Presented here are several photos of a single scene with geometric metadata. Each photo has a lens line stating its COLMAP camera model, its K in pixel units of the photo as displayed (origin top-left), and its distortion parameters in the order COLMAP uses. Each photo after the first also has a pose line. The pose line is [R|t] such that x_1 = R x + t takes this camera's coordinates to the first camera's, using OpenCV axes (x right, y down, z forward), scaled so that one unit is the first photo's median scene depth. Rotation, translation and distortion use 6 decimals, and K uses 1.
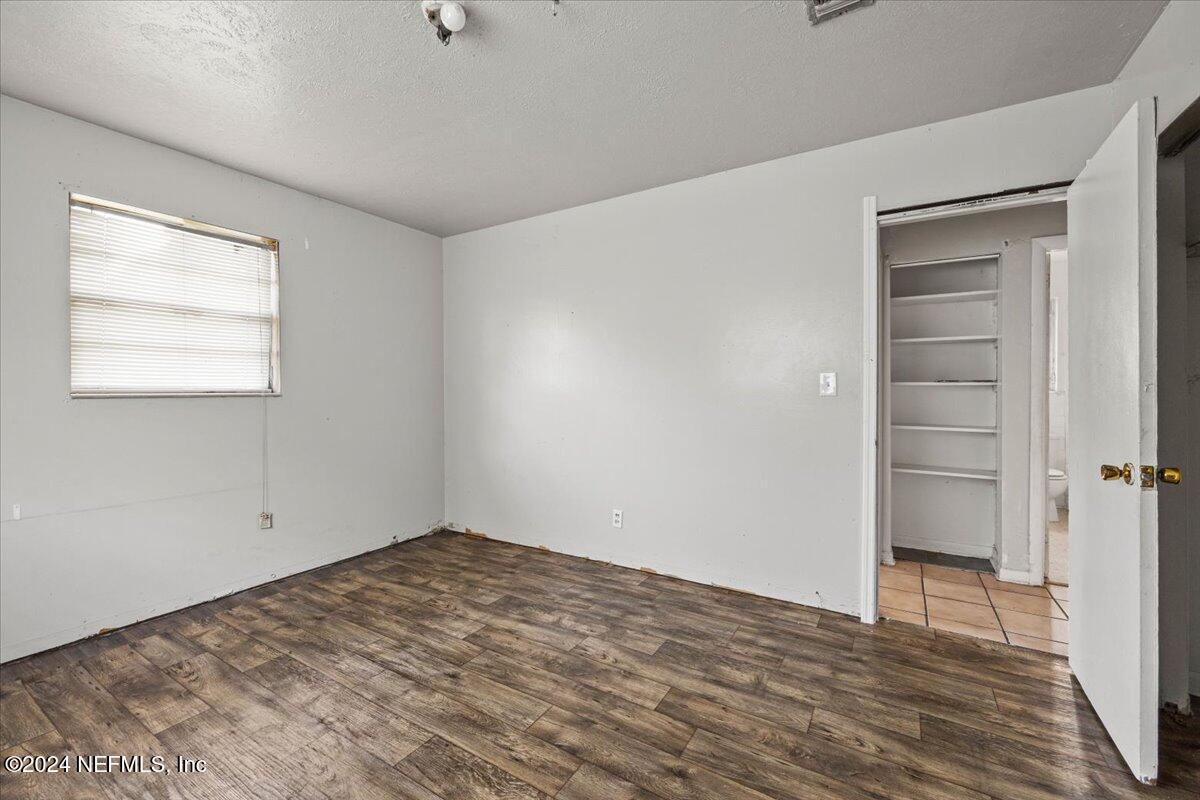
lens RADIAL K [[483.8, 0, 610.9], [0, 483.8, 384.6], [0, 0, 1]] dist [-0.006504, 0.000519]
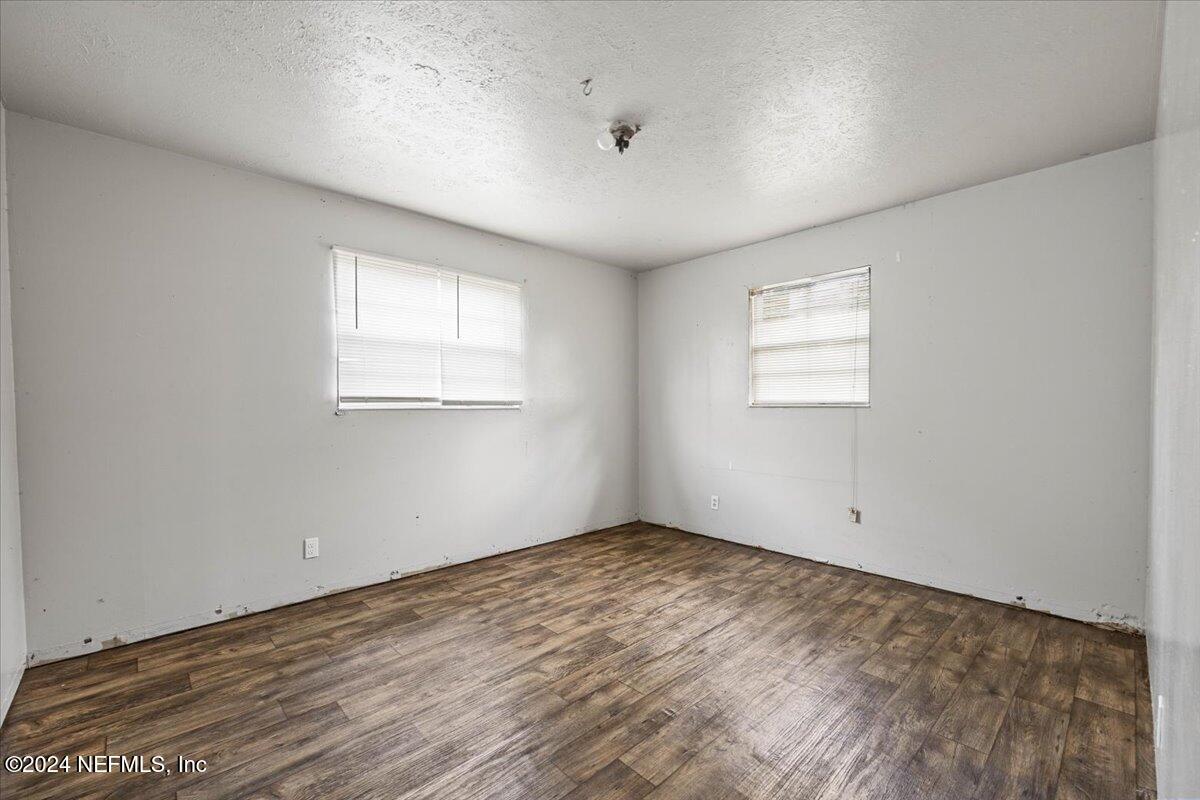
lens RADIAL K [[483.8, 0, 584.0], [0, 483.8, 409.1], [0, 0, 1]] dist [-0.006504, 0.000519]
pose [[-0.279175, 0.016638, -0.960096, 0.608430], [0.017307, 0.999775, 0.012293, 0.003145], [0.960084, -0.013185, -0.279400, 0.755717]]
